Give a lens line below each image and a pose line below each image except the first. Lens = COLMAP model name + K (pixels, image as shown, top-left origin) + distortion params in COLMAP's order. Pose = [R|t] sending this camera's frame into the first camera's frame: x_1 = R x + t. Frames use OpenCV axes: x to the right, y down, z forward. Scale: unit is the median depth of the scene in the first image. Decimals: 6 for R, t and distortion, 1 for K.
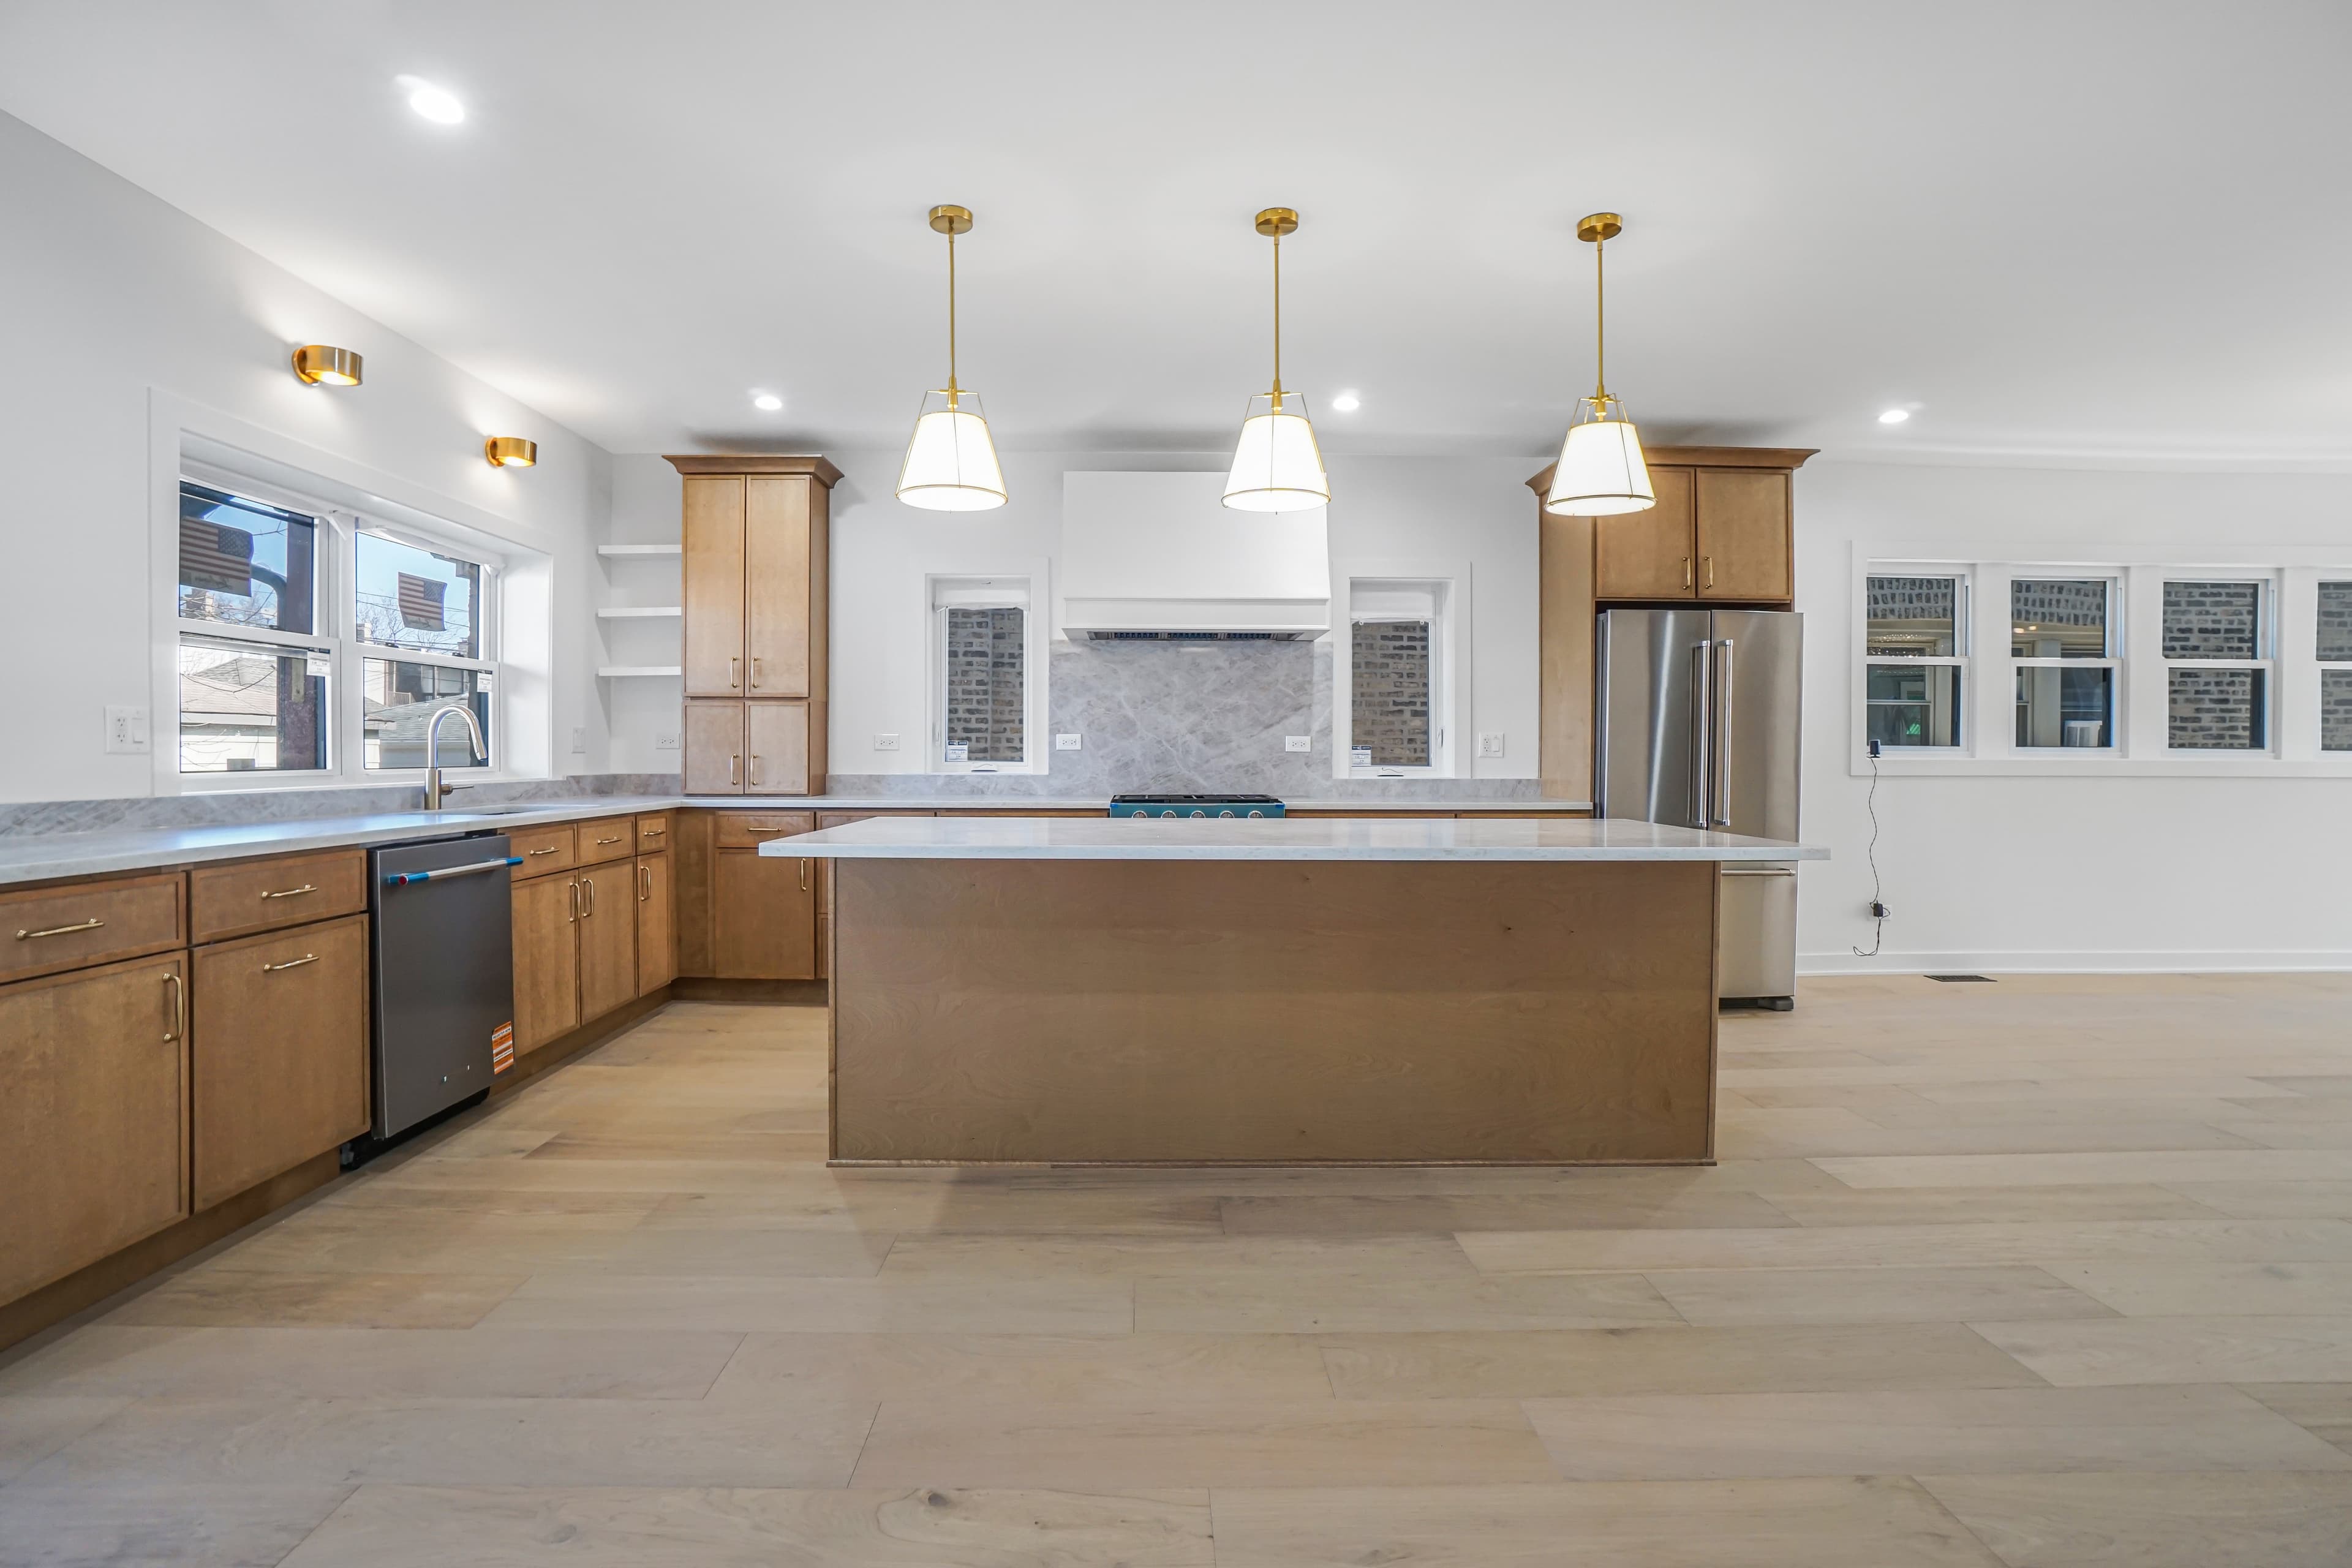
lens RADIAL K [[1039.3, 0, 1159.7], [0, 1039.3, 749.1], [0, 0, 1]] dist [-0.066942, 0.019709]
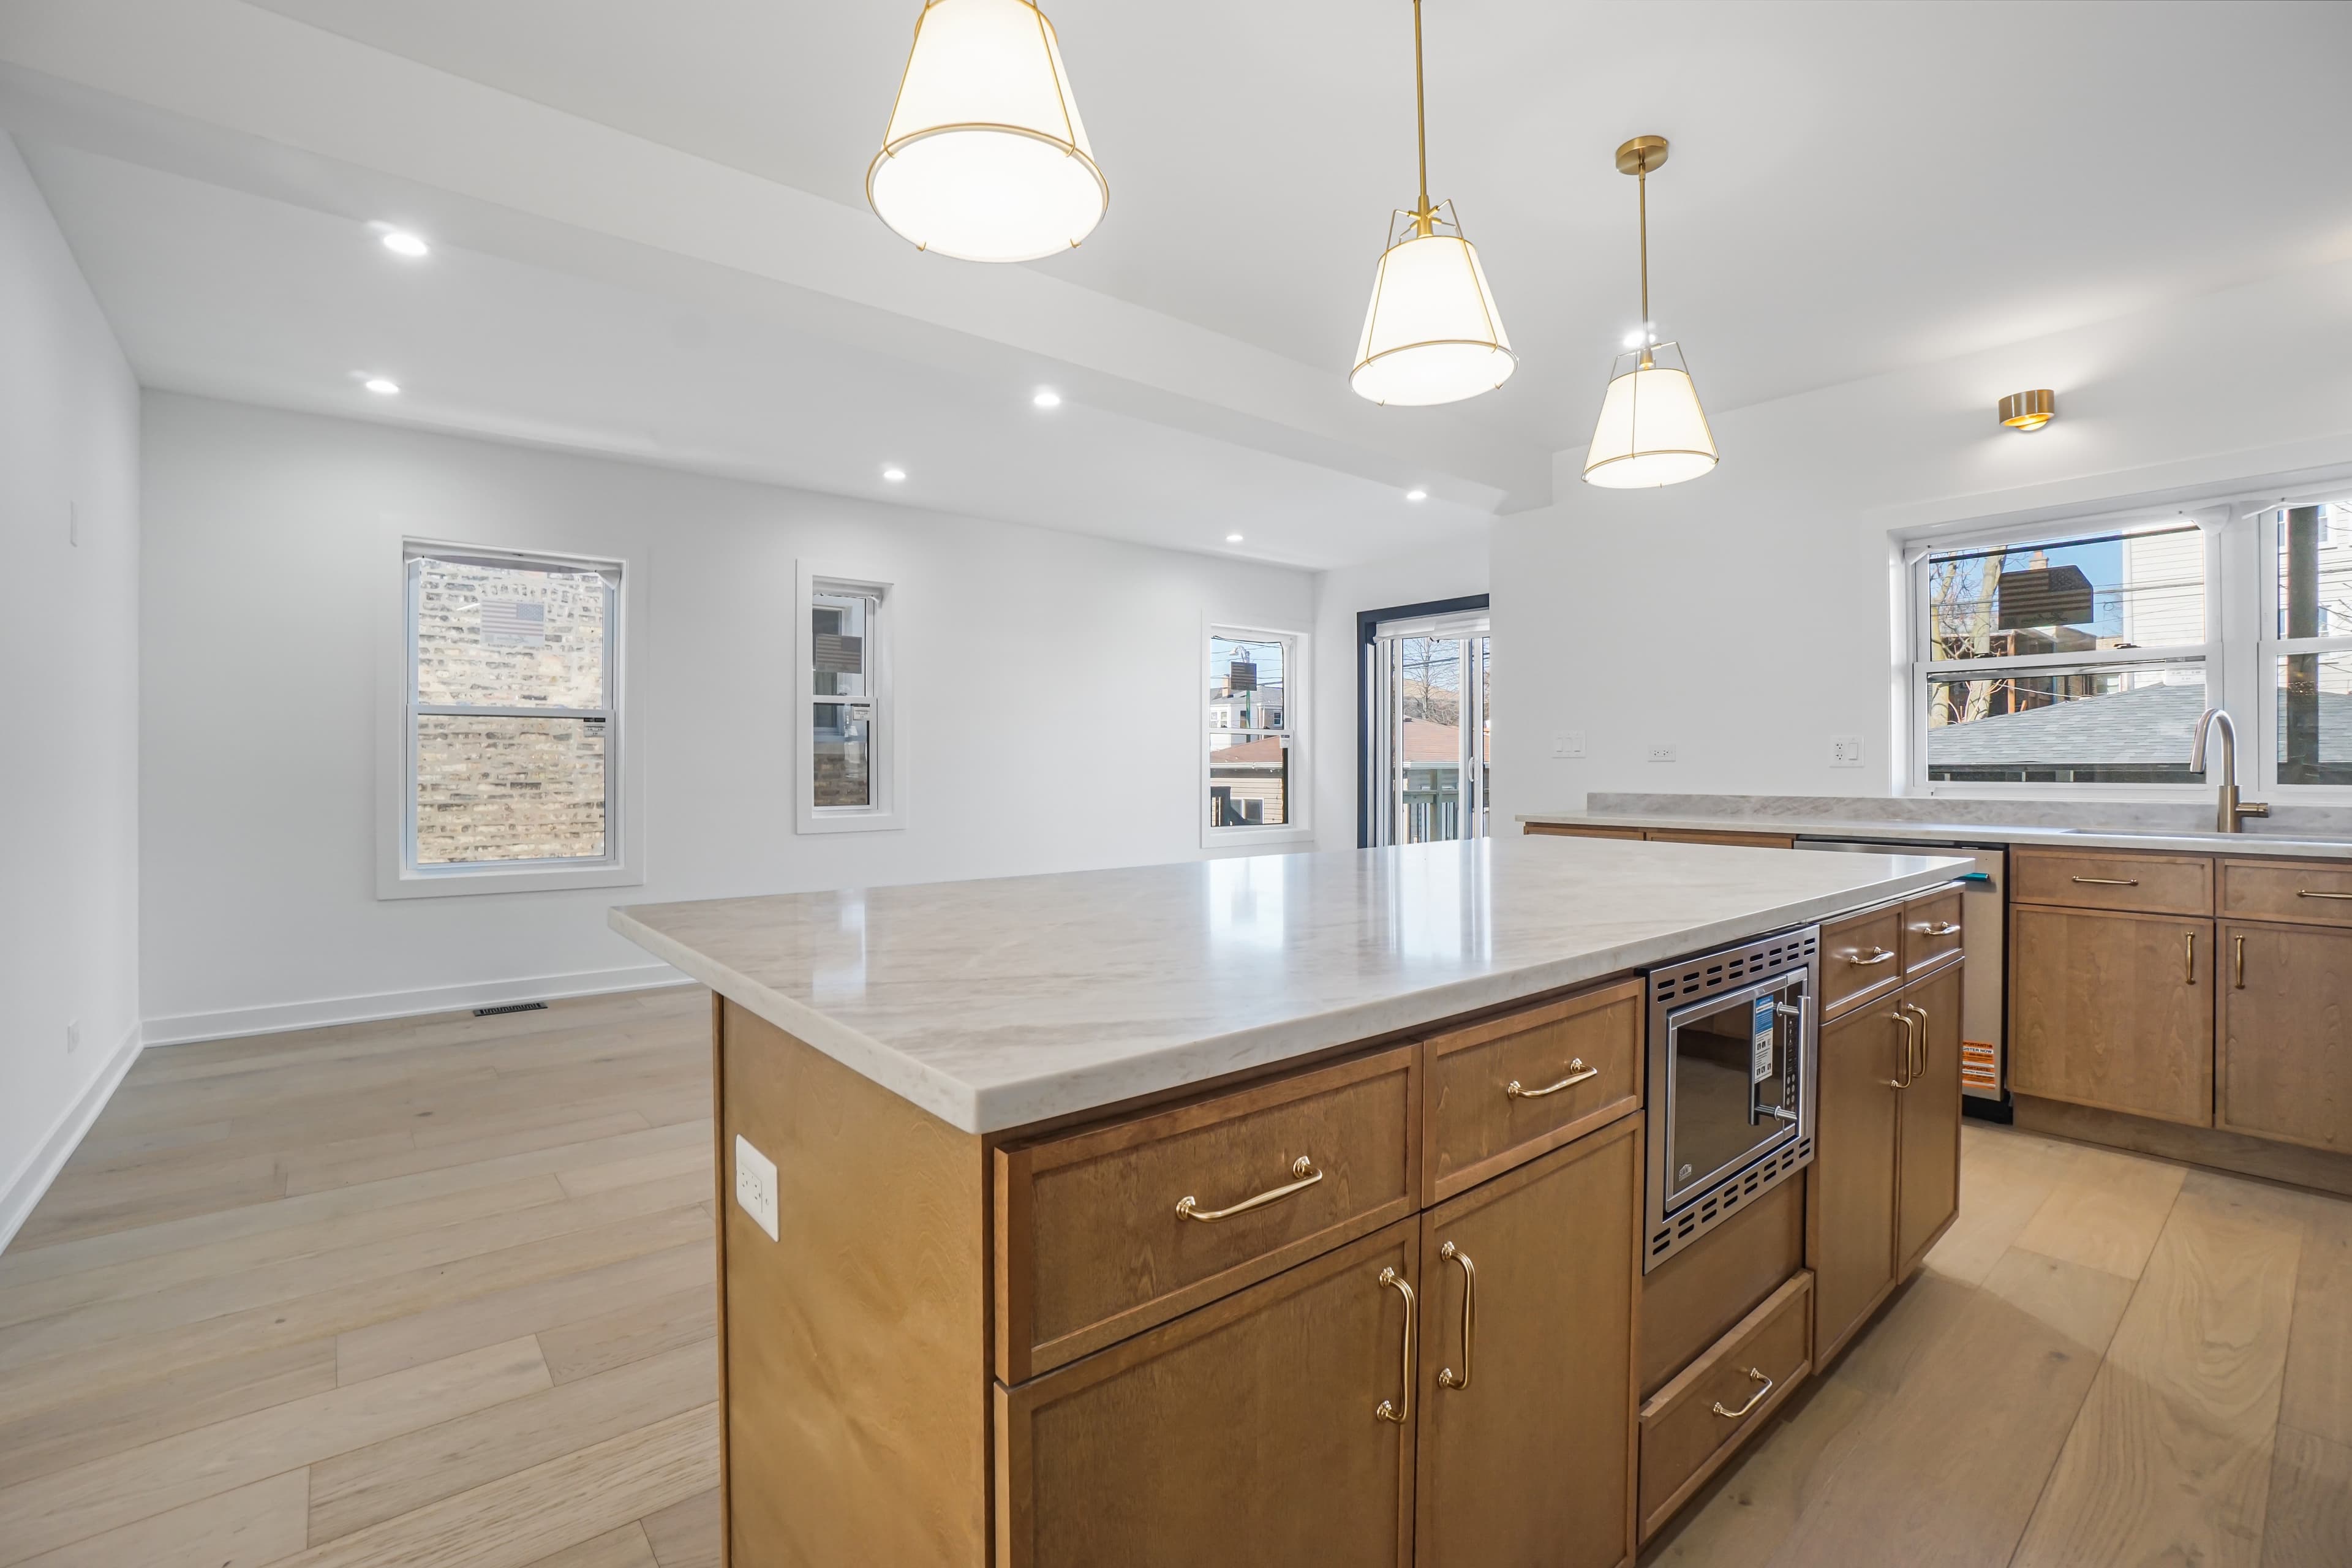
lens RADIAL K [[1039.3, 0, 1159.7], [0, 1039.3, 749.1], [0, 0, 1]] dist [-0.066942, 0.019709]
pose [[-0.778505, -0.014382, -0.627473, 0.356908], [-0.000476, 0.999751, -0.022323, 0.005762], [0.627638, -0.017080, -0.778318, 0.768934]]
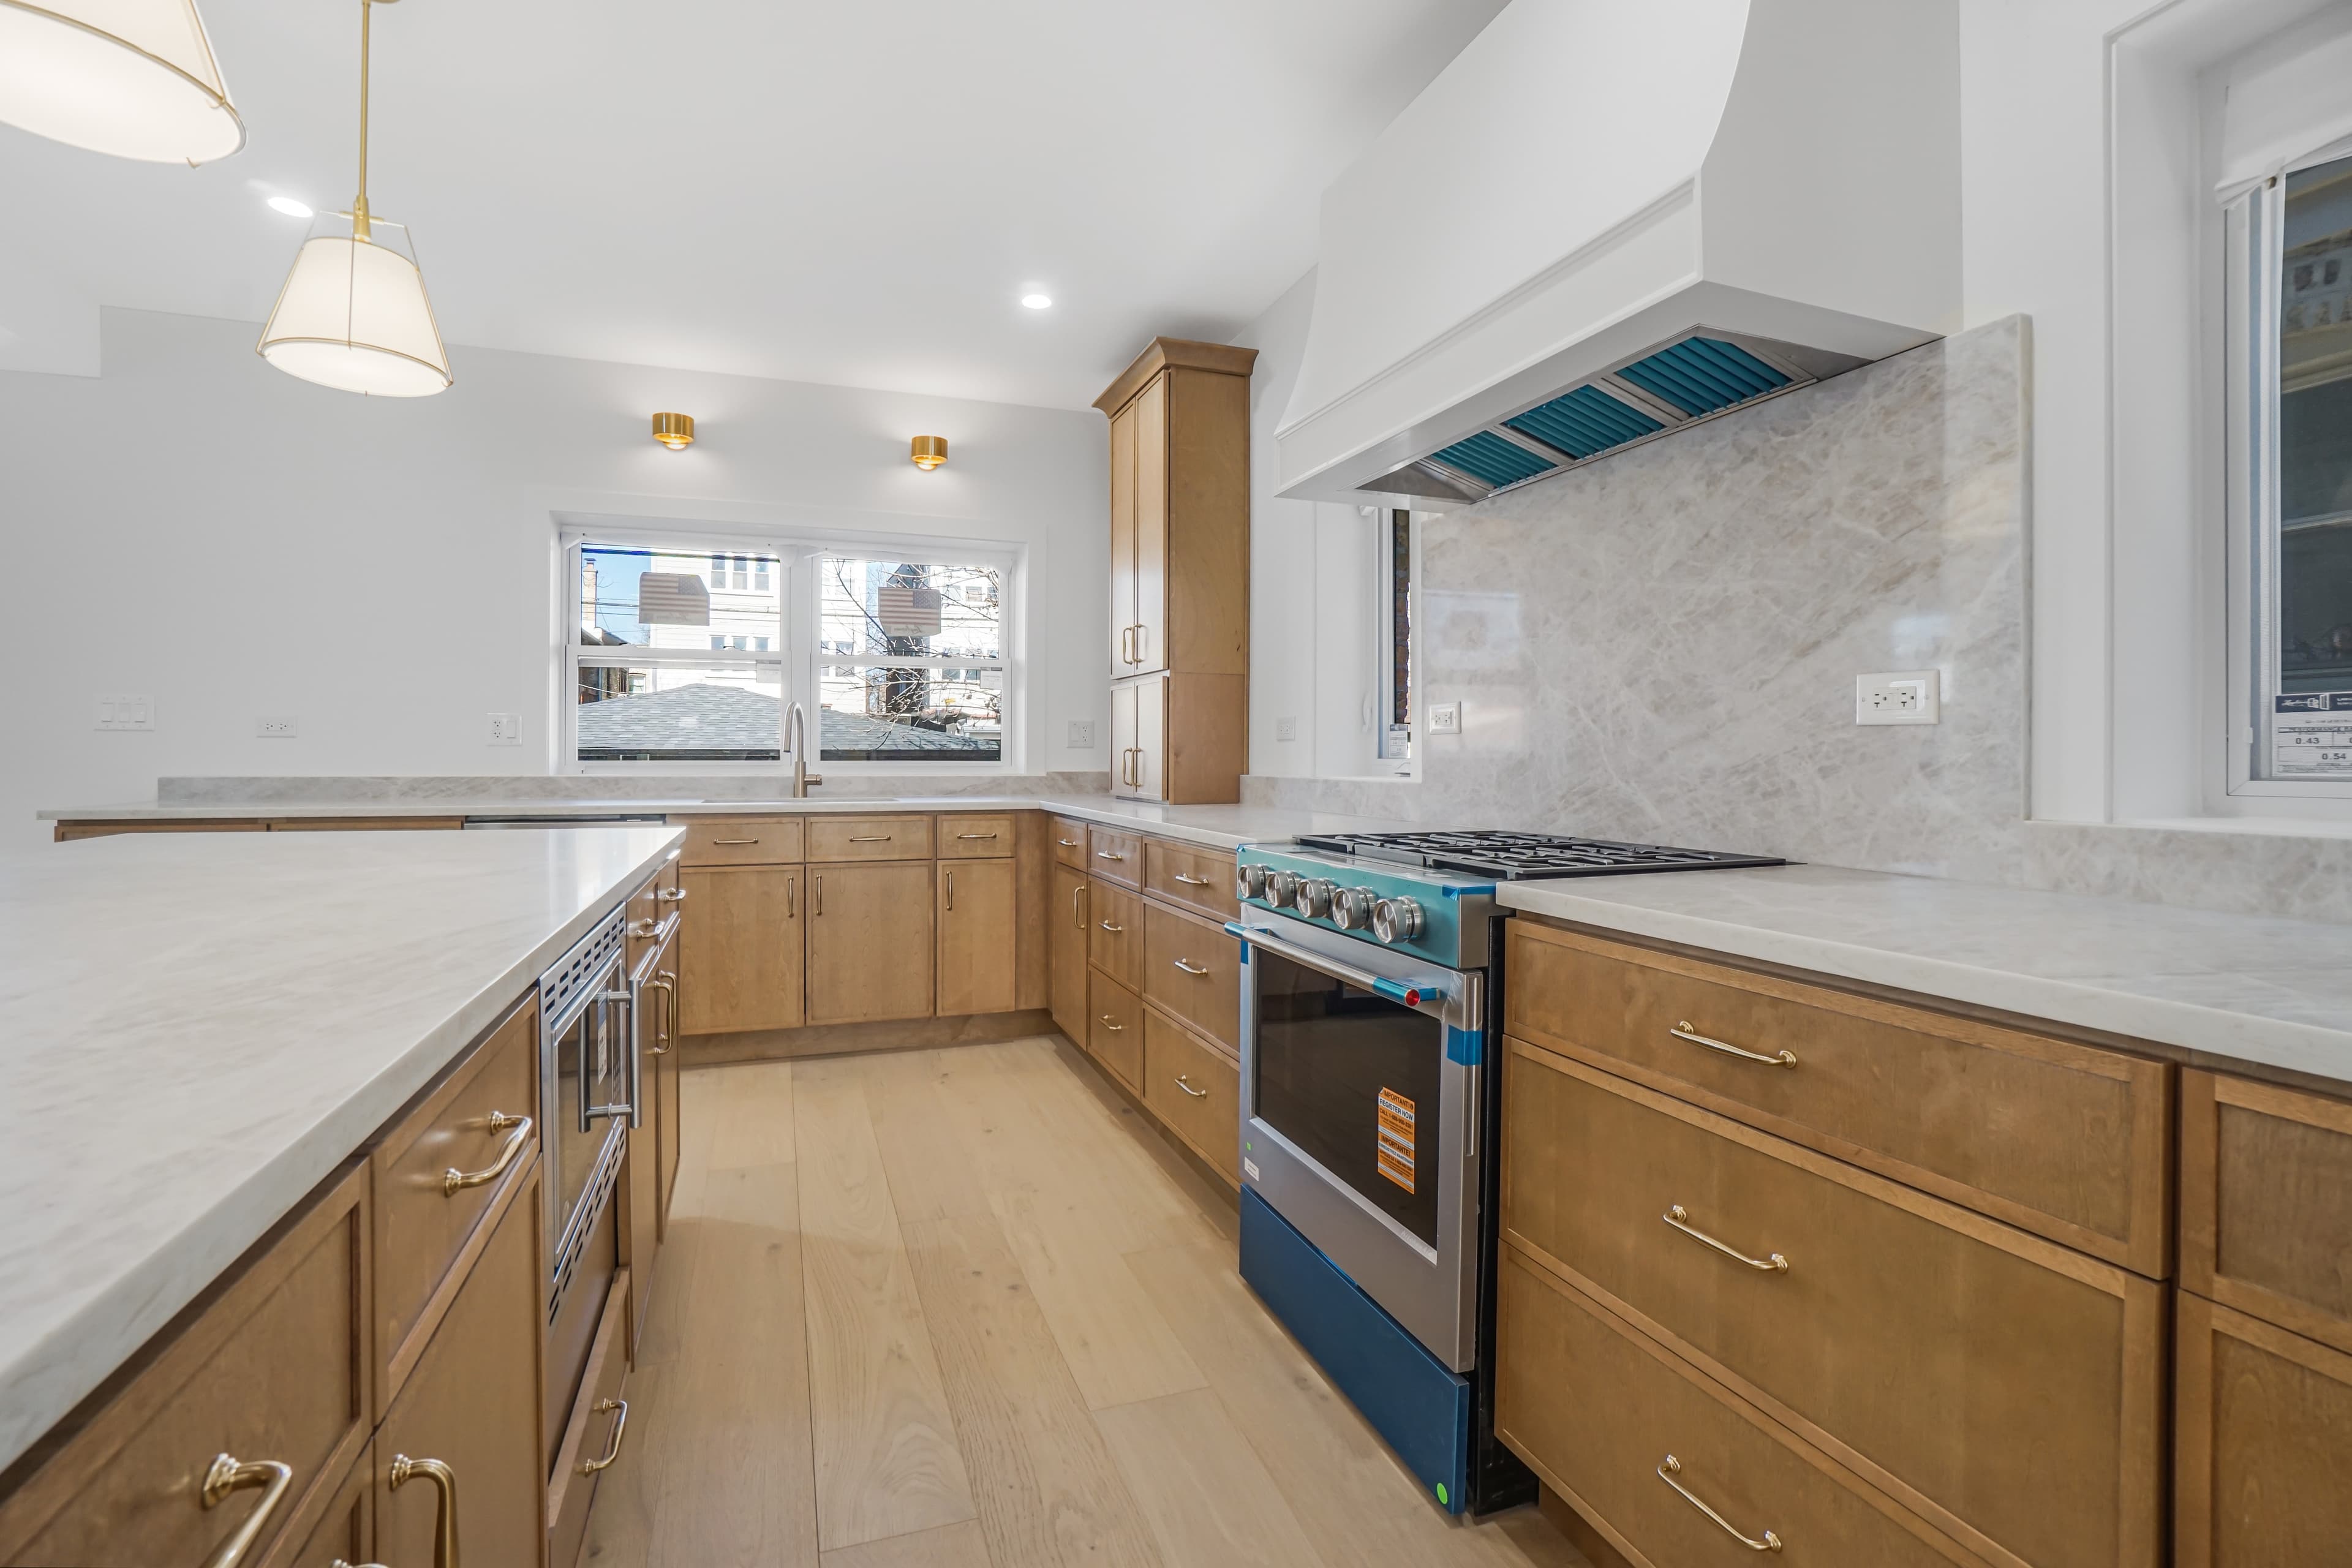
lens RADIAL K [[1039.3, 0, 1159.7], [0, 1039.3, 749.1], [0, 0, 1]] dist [-0.066942, 0.019709]
pose [[0.335304, -0.007664, -0.942079, 0.335055], [0.001946, 0.999970, -0.007442, 0.011302], [0.942108, 0.000663, 0.335309, 0.703528]]
